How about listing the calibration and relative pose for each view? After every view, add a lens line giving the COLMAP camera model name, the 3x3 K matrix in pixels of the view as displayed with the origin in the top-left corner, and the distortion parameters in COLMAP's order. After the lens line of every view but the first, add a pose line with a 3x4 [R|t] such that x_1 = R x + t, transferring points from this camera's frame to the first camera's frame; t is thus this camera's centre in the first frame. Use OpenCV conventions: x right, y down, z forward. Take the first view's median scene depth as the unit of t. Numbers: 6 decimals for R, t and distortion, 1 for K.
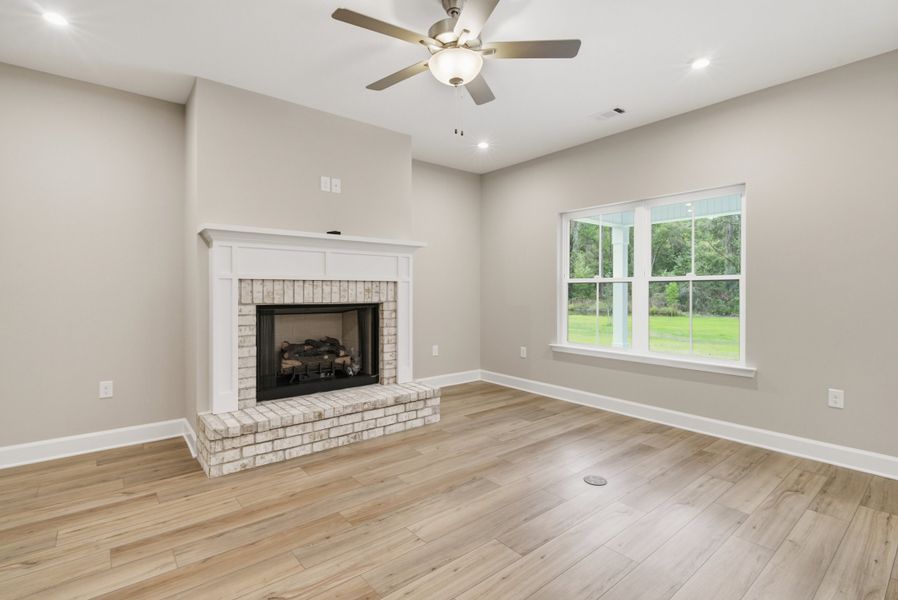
lens RADIAL K [[425.3, 0, 451.7], [0, 425.3, 294.7], [0, 0, 1]] dist [0.000200, -0.001892]
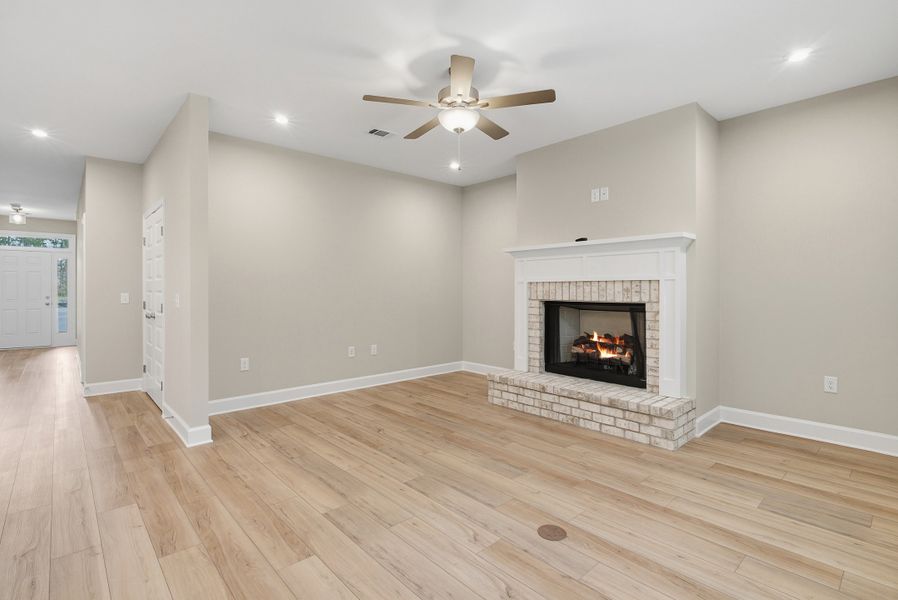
lens RADIAL K [[425.3, 0, 449.1], [0, 425.3, 293.1], [0, 0, 1]] dist [0.000200, -0.001892]
pose [[0.051834, 0.008658, -0.998618, 0.879052], [-0.009959, 0.999917, 0.008153, -0.008093], [0.998606, 0.009523, 0.051916, 0.607421]]
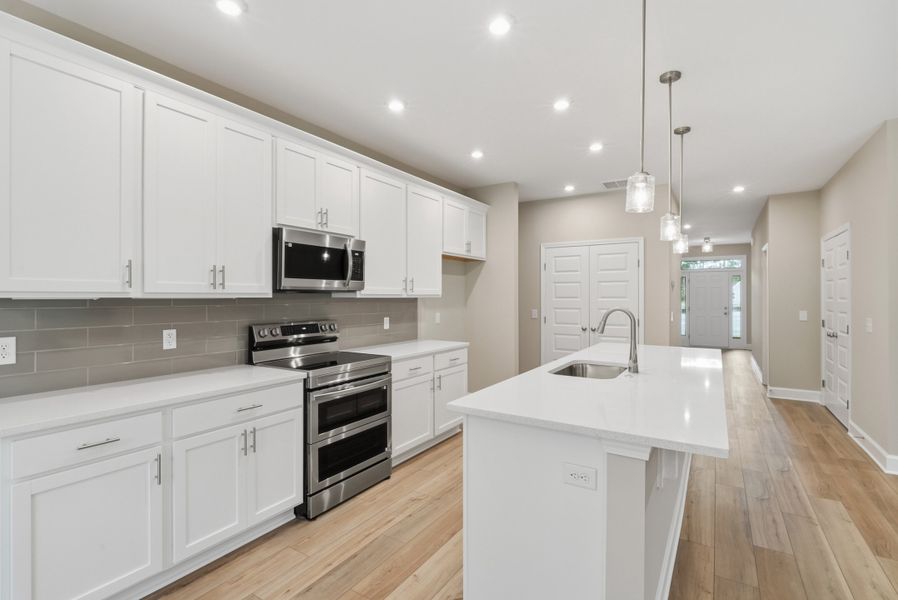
lens RADIAL K [[425.3, 0, 451.1], [0, 425.3, 294.3], [0, 0, 1]] dist [0.000200, -0.001892]
pose [[-0.947714, 0.000872, -0.319120, 1.137287], [-0.001680, 0.999969, 0.007722, -0.058701], [0.319117, 0.007854, -0.947683, 0.668223]]
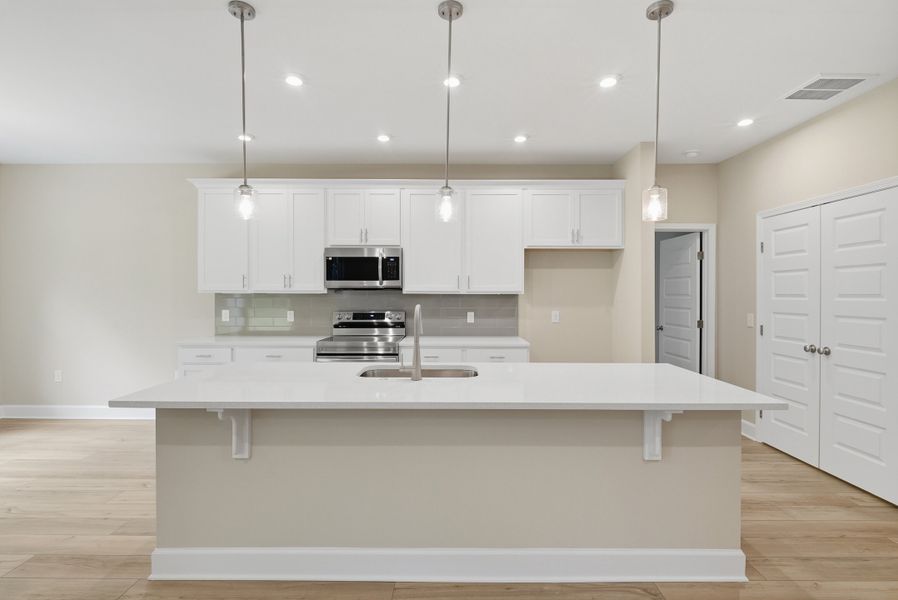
lens RADIAL K [[425.3, 0, 451.5], [0, 425.3, 293.4], [0, 0, 1]] dist [0.000200, -0.001892]
pose [[-0.771028, -0.000459, 0.636802, 0.118123], [0.007955, 0.999915, 0.010352, -0.055601], [-0.636752, 0.013048, -0.770958, 0.523027]]
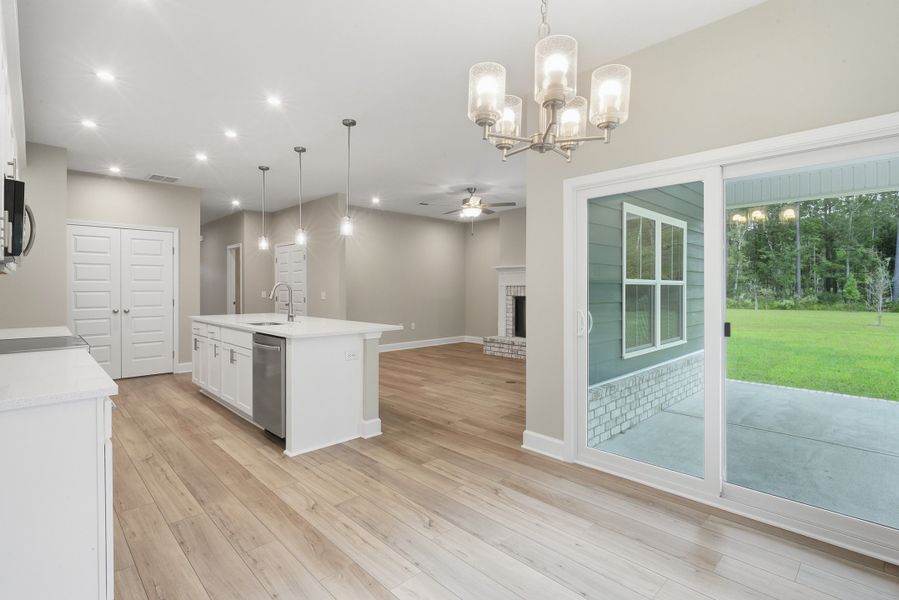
lens RADIAL K [[425.7, 0, 452.9], [0, 425.7, 290.9], [0, 0, 1]] dist [0.000200, -0.001892]
pose [[0.089554, 0.009704, -0.995935, 1.904007], [-0.013803, 0.999869, 0.008502, -0.022534], [0.995886, 0.012985, 0.089676, 0.416113]]
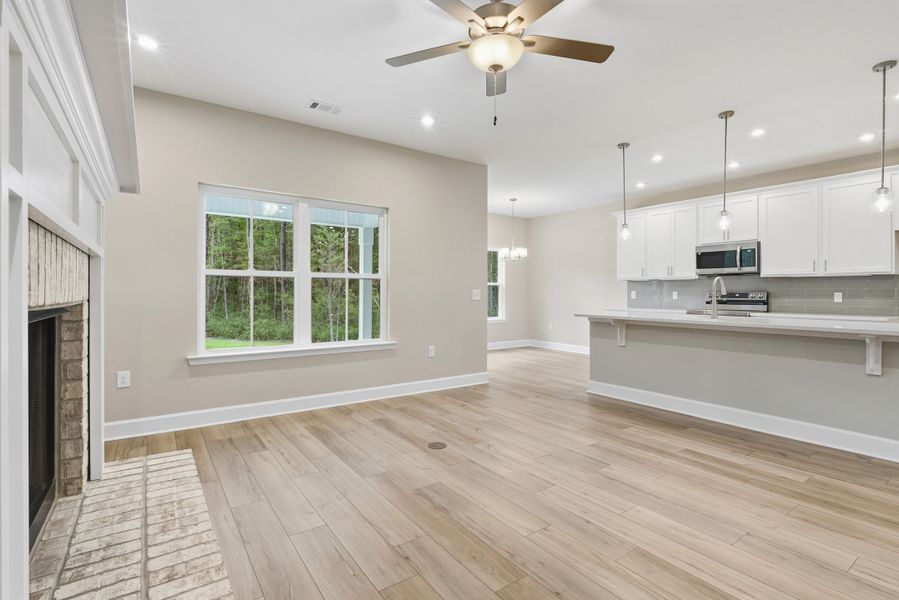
lens RADIAL K [[425.7, 0, 449.8], [0, 425.7, 296.0], [0, 0, 1]] dist [0.000200, -0.001892]
pose [[0.074325, -0.005376, 0.997220, -0.659420], [0.005779, 0.999971, 0.004960, 0.014482], [-0.997217, 0.005395, 0.074354, 0.695798]]
